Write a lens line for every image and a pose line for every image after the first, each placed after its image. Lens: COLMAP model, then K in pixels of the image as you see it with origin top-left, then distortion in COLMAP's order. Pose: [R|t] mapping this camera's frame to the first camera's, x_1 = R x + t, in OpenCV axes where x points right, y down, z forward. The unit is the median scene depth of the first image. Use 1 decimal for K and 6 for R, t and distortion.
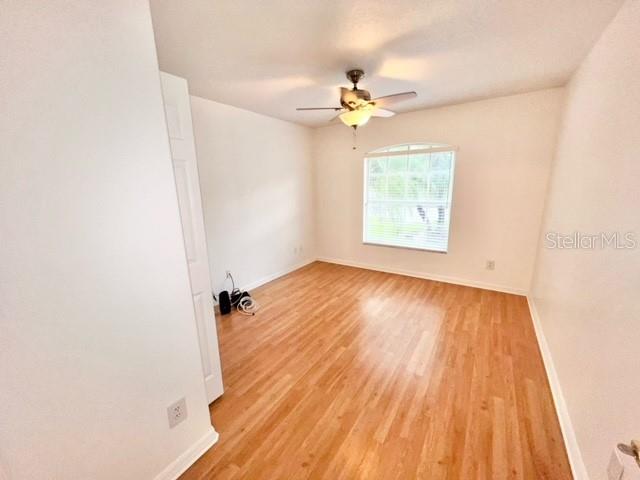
lens RADIAL K [[256.8, 0, 319.0], [0, 256.8, 241.0], [0, 0, 1]] dist [-0.000460, -0.000188]
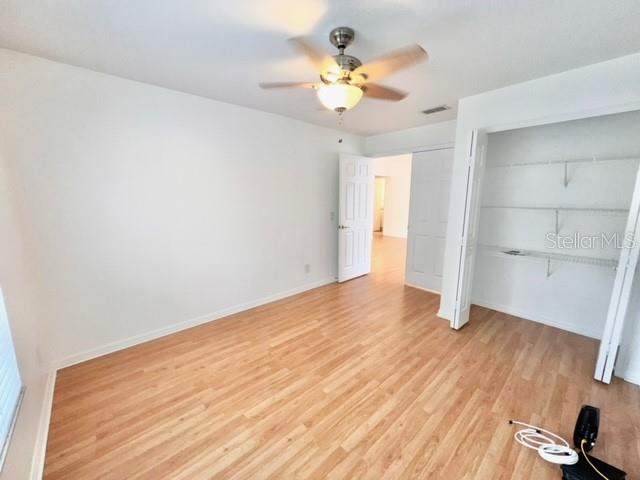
lens RADIAL K [[256.8, 0, 318.8], [0, 256.8, 240.3], [0, 0, 1]] dist [-0.000460, -0.000188]
pose [[-0.969933, -0.018184, 0.242693, 0.018450], [0.073681, 0.928465, 0.364038, -0.366976], [-0.231952, 0.370974, -0.899209, 1.736274]]
